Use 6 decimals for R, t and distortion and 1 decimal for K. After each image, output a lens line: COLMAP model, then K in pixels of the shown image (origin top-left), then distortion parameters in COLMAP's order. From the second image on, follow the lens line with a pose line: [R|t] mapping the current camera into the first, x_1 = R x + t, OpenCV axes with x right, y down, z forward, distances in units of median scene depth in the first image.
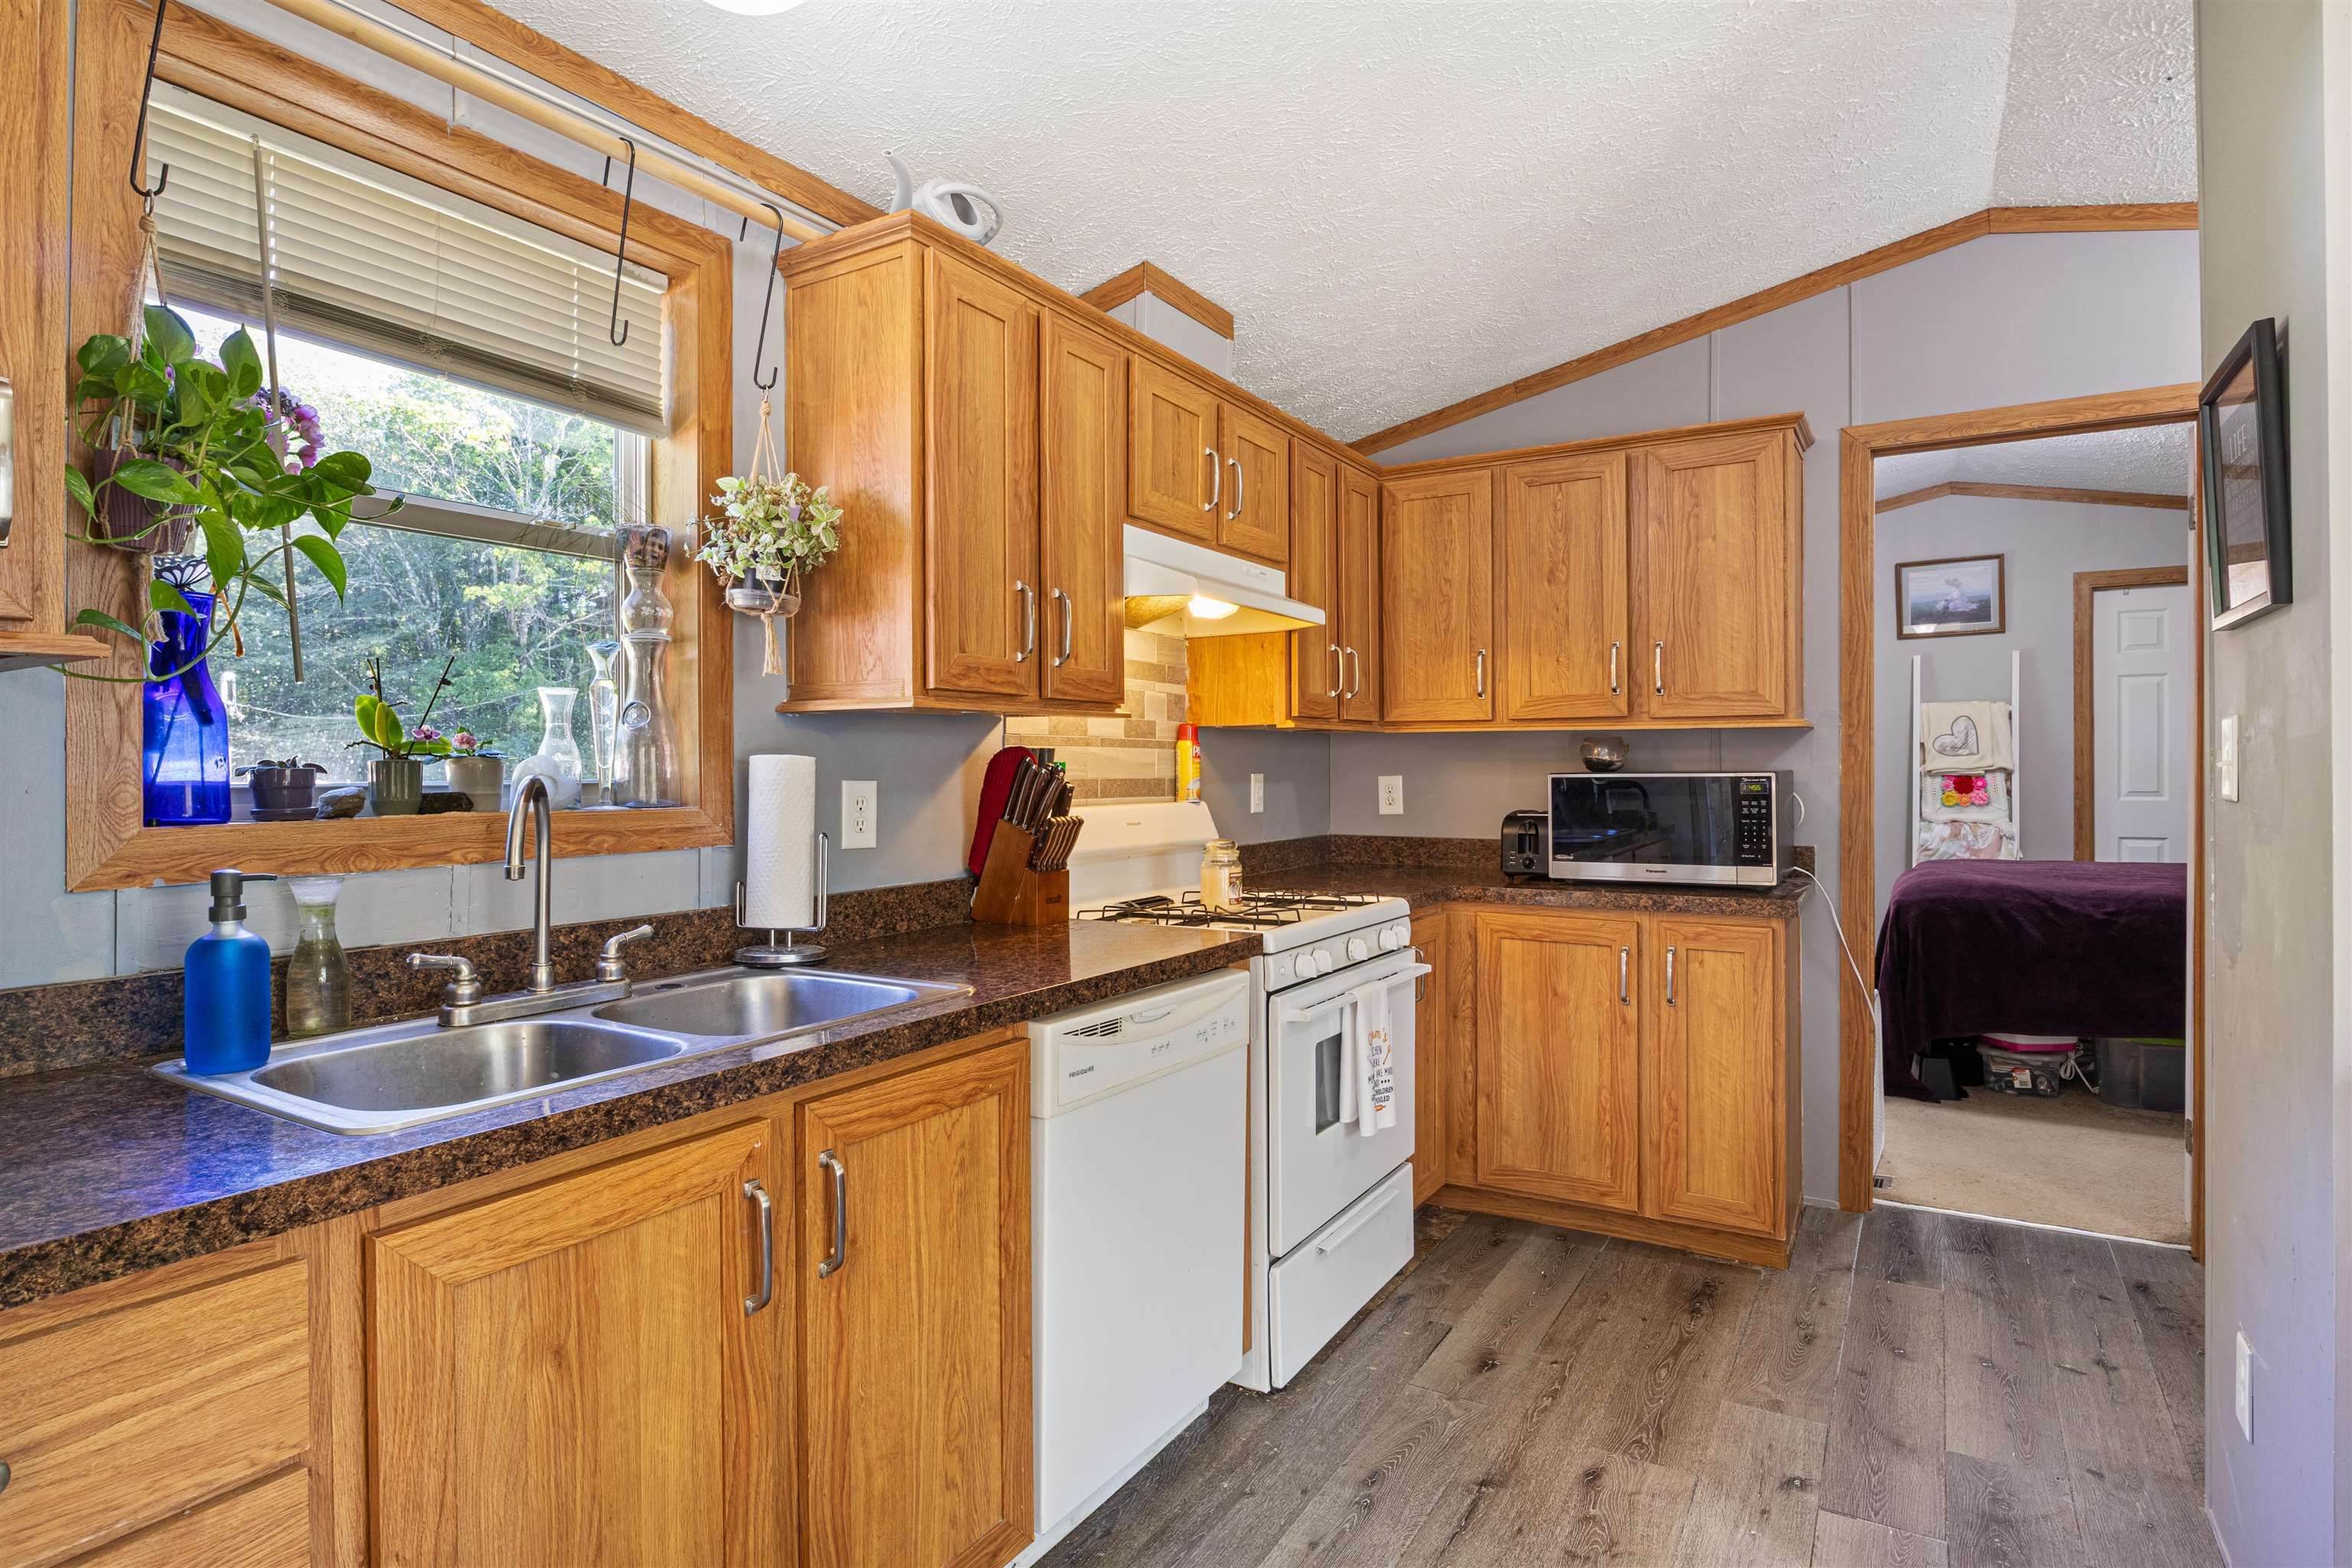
lens RADIAL K [[1217.9, 0, 1176.1], [0, 1217.9, 772.1], [0, 0, 1]] dist [-0.013561, 0.001110]
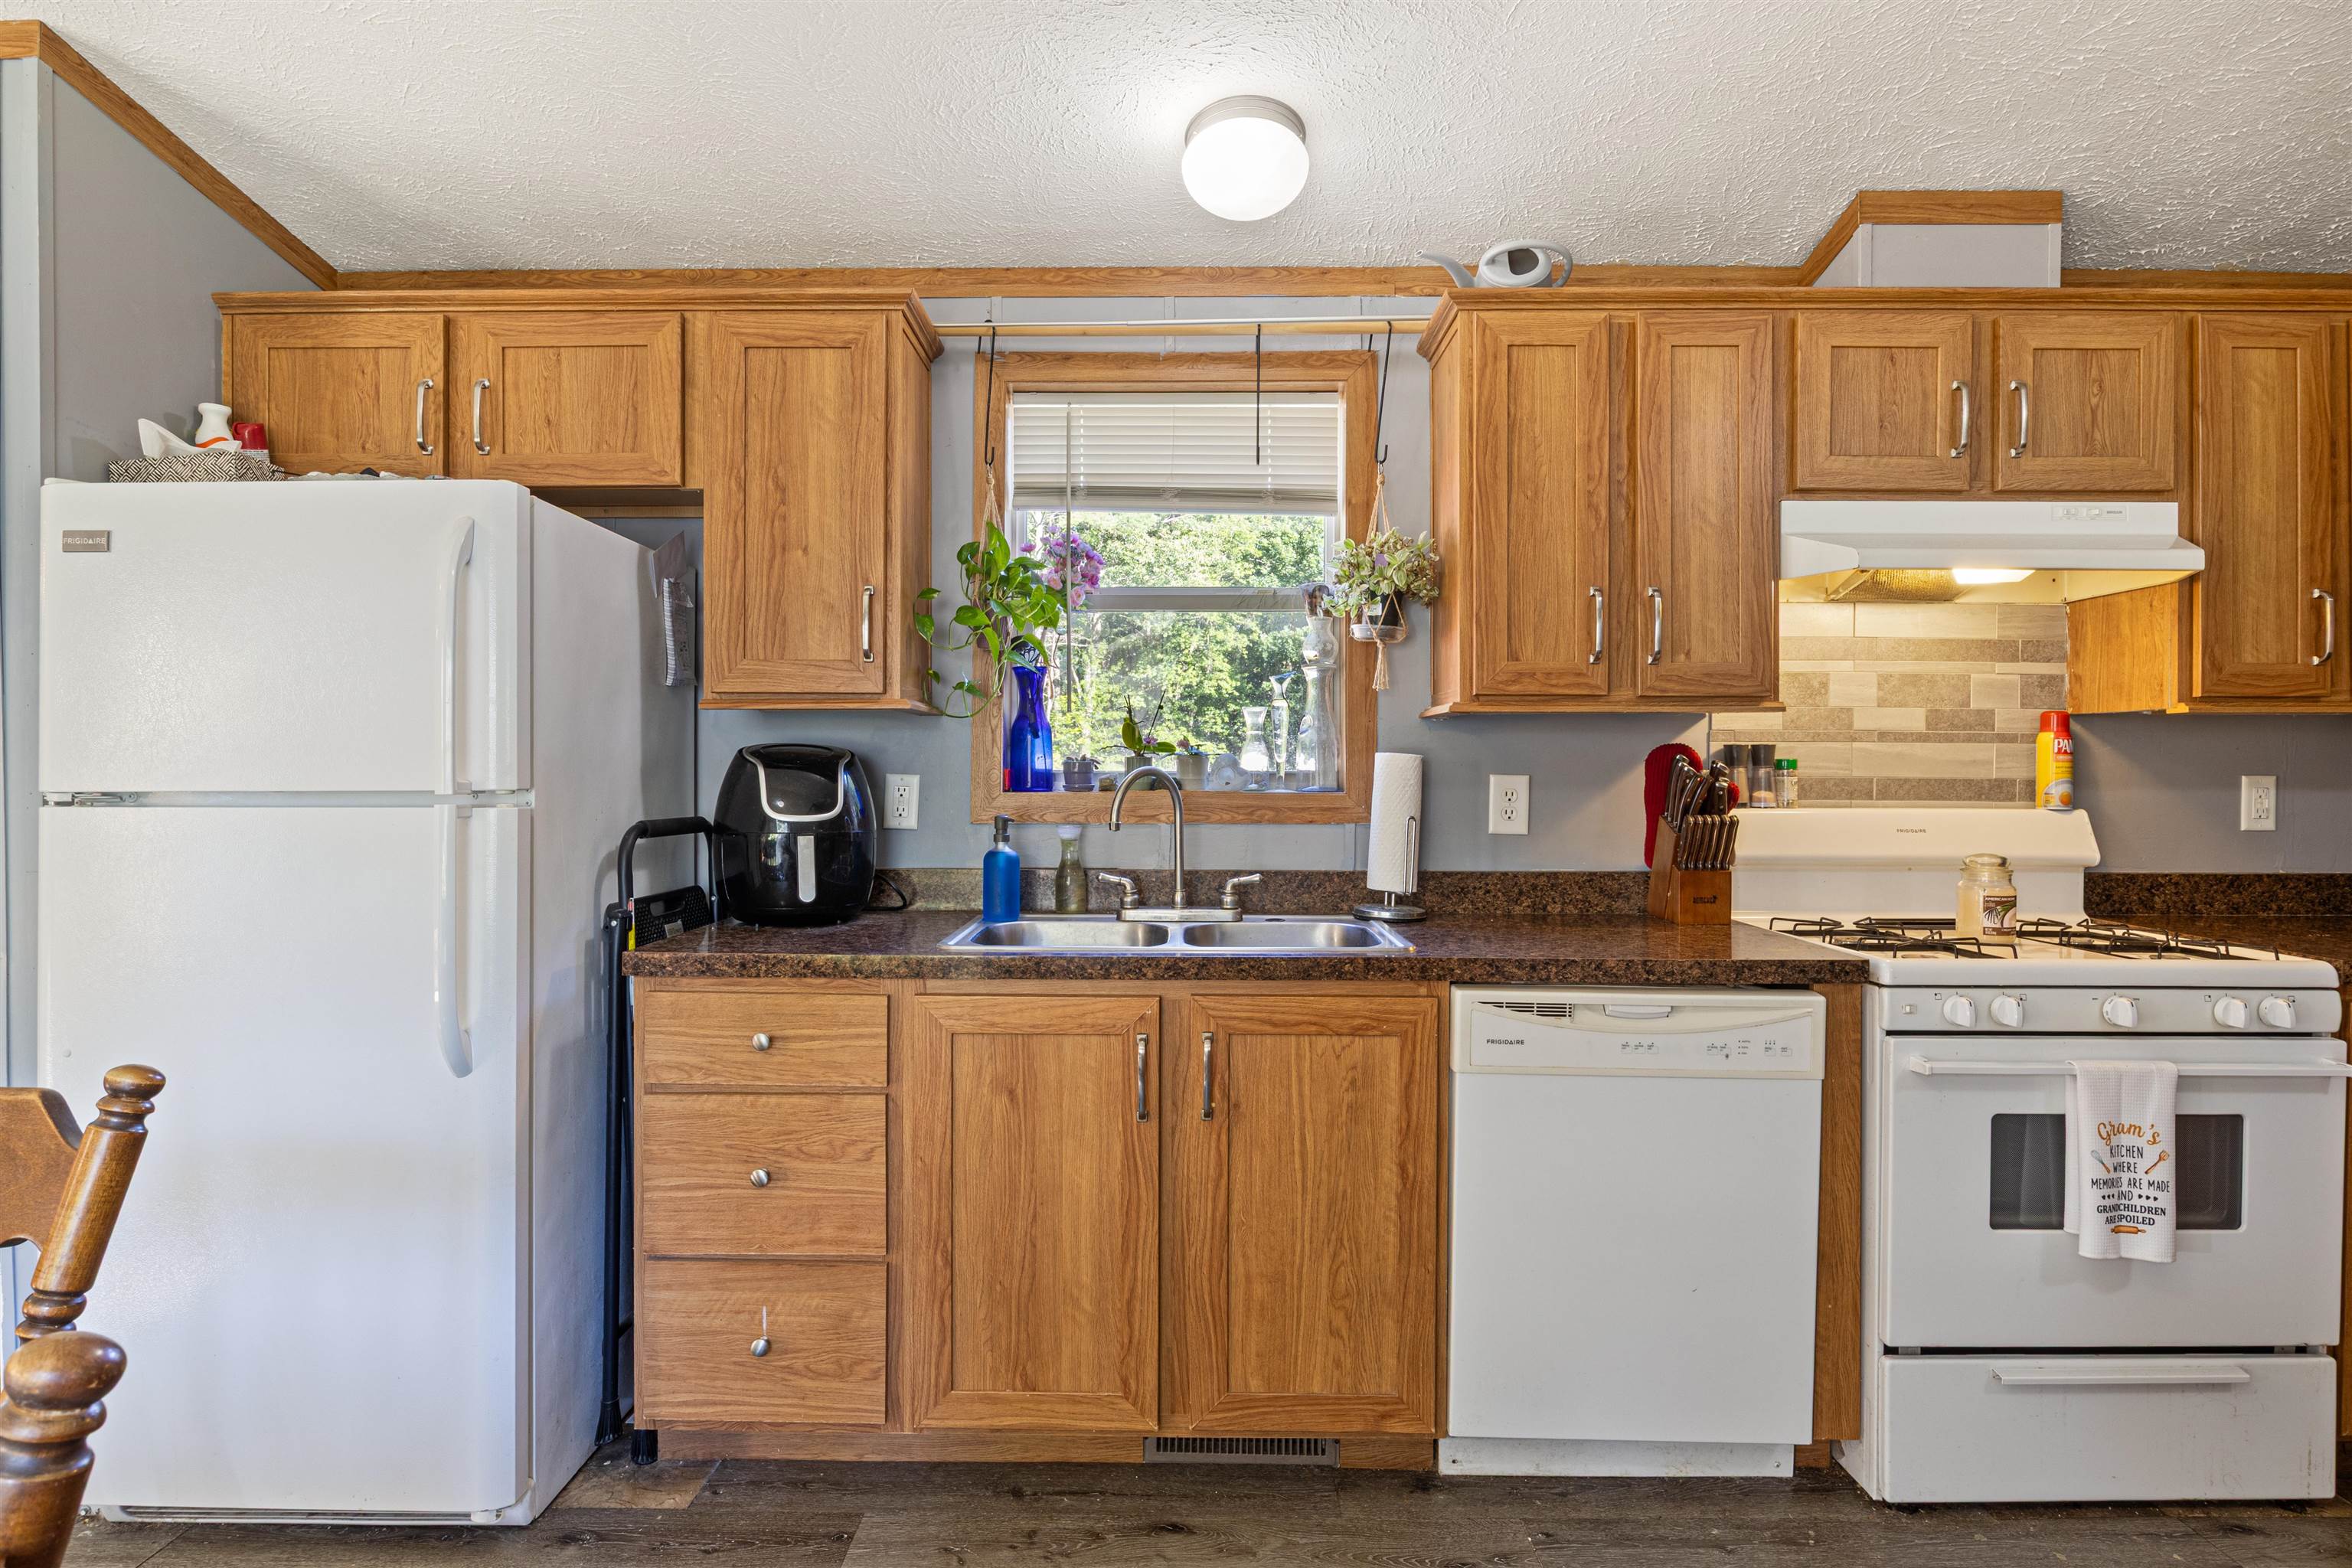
lens RADIAL K [[1225.4, 0, 1169.5], [0, 1225.4, 768.9], [0, 0, 1]] dist [-0.010180, -0.002763]
pose [[0.509831, 0.008830, -0.860229, 0.444127], [-0.008036, 0.999953, 0.005502, -0.002012], [0.860237, 0.004108, 0.509878, 0.110412]]
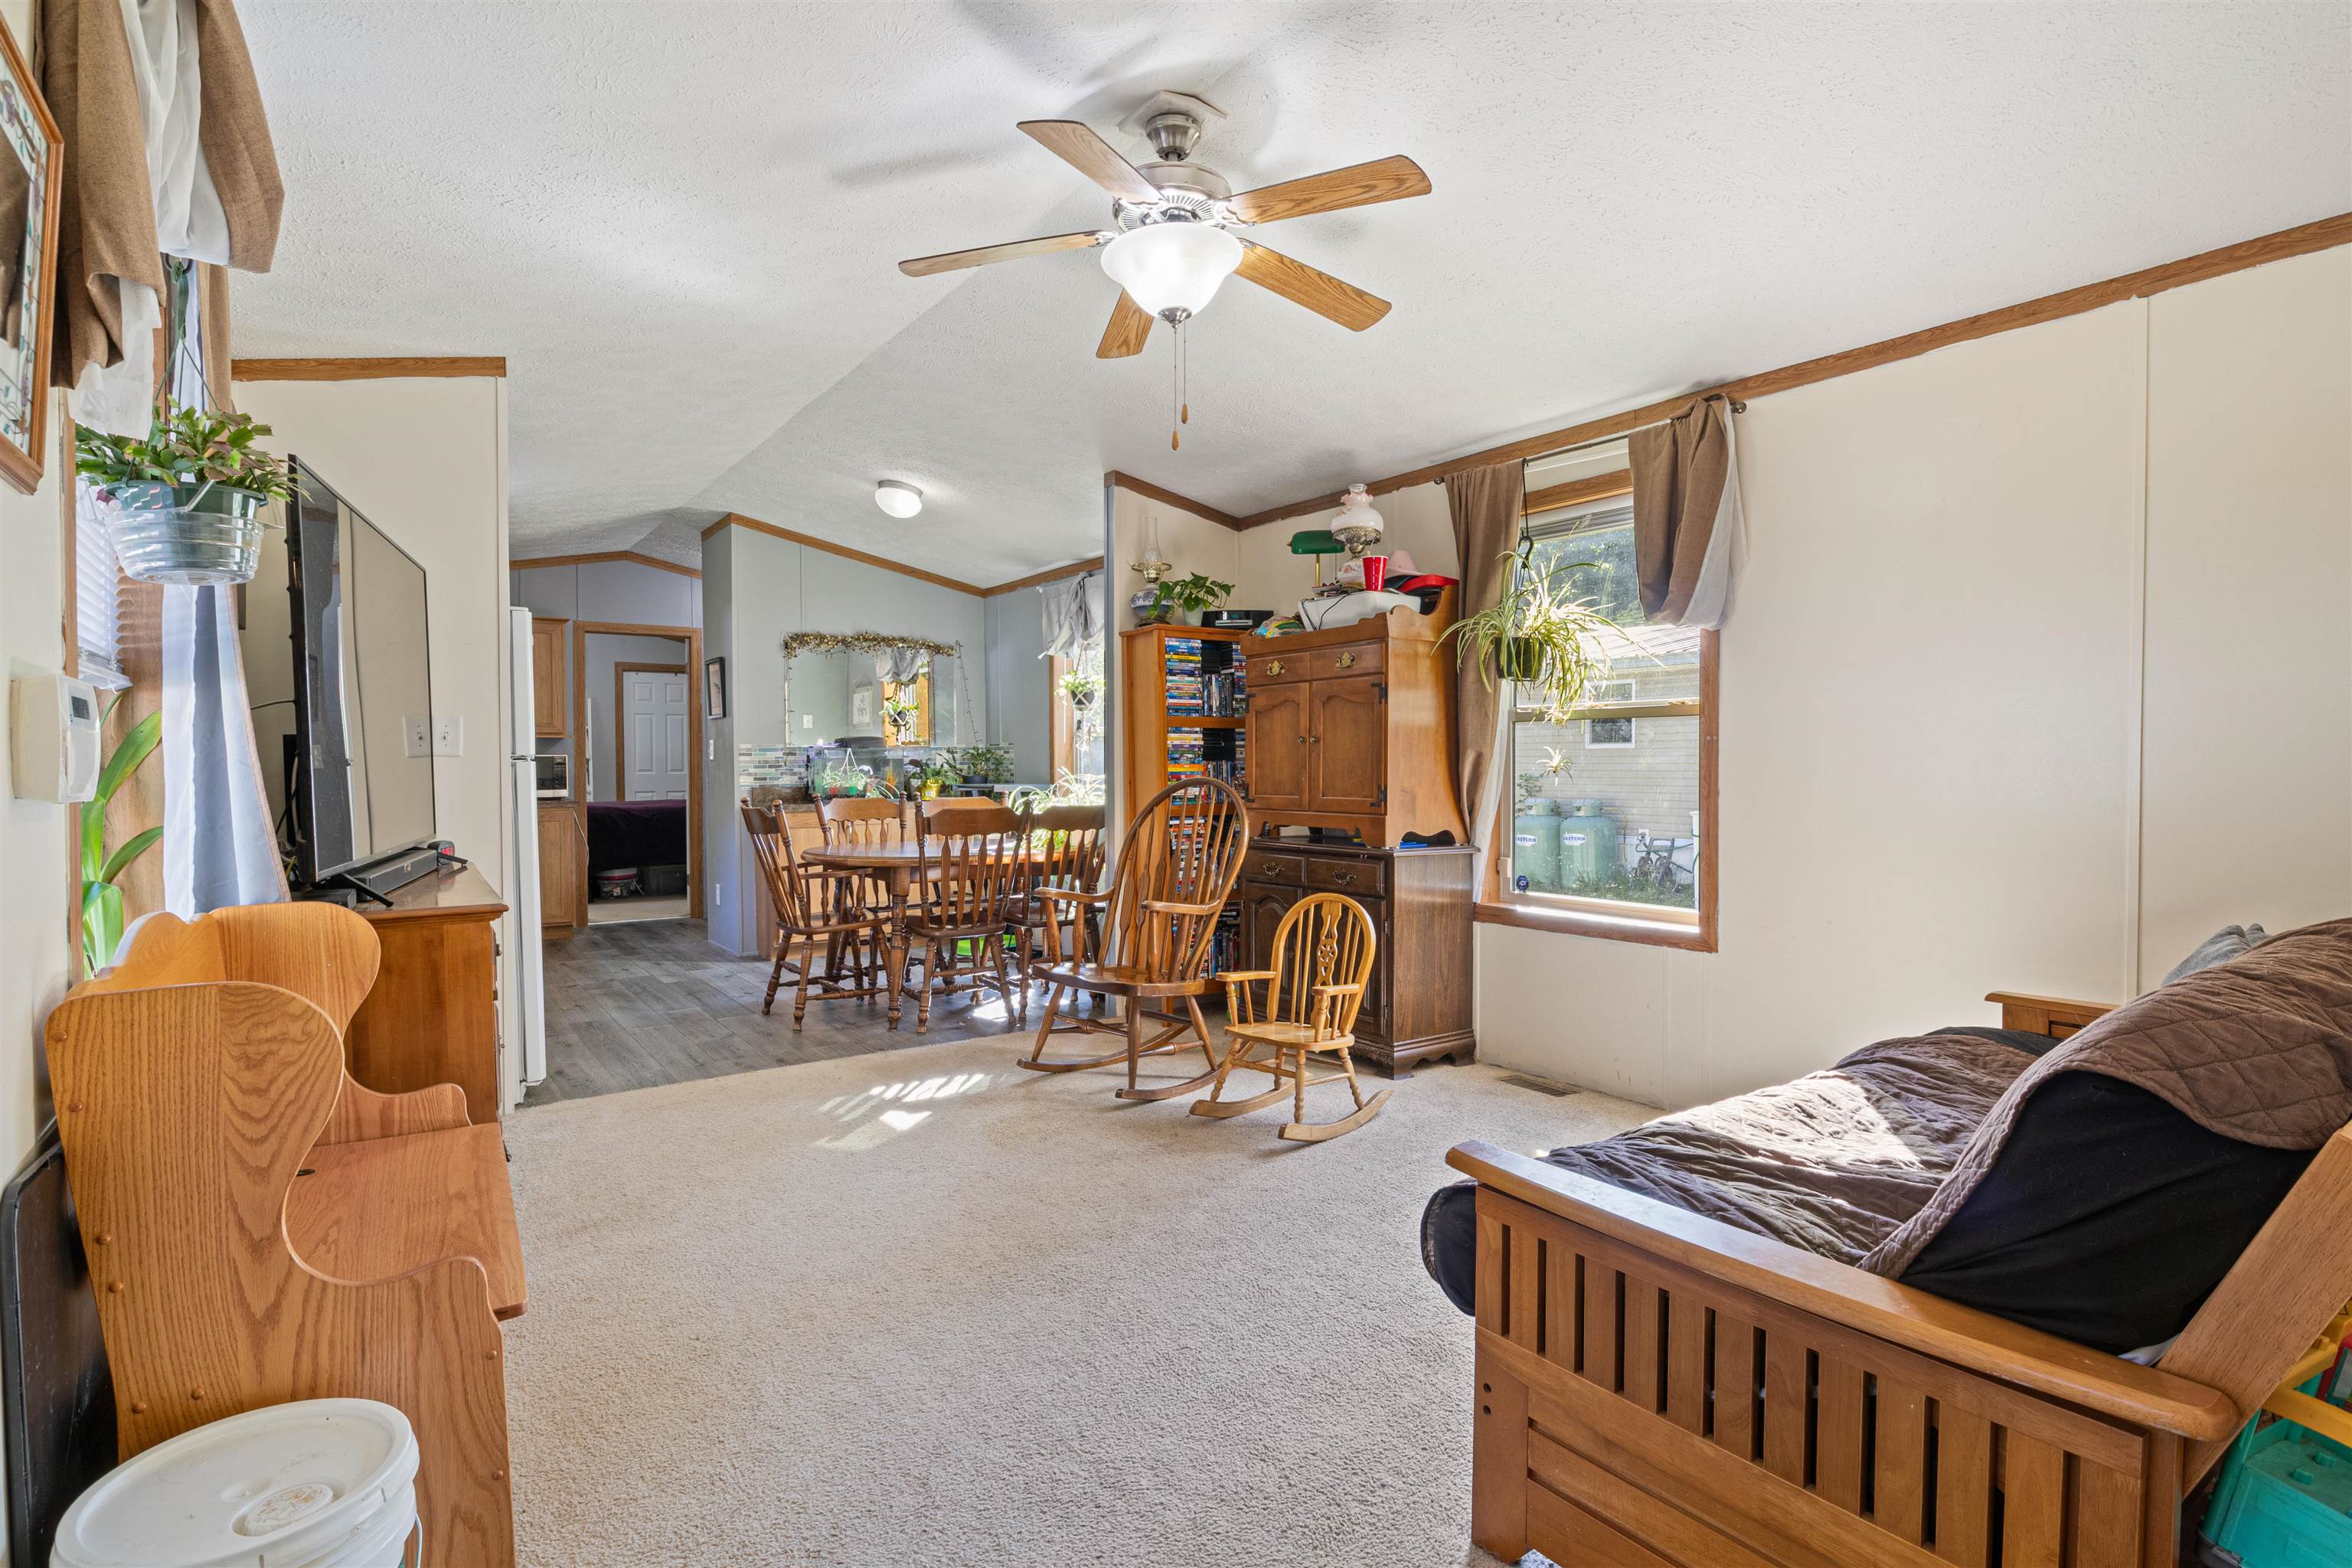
lens RADIAL K [[1176.8, 0, 1176.0], [0, 1176.8, 784.0], [0, 0, 1]] dist [0.002449, 0.000296]
pose [[0.404626, -0.015056, 0.914358, -1.368168], [0.005852, 0.999887, 0.013875, 0.036677], [-0.914463, -0.000263, 0.404669, -1.314378]]
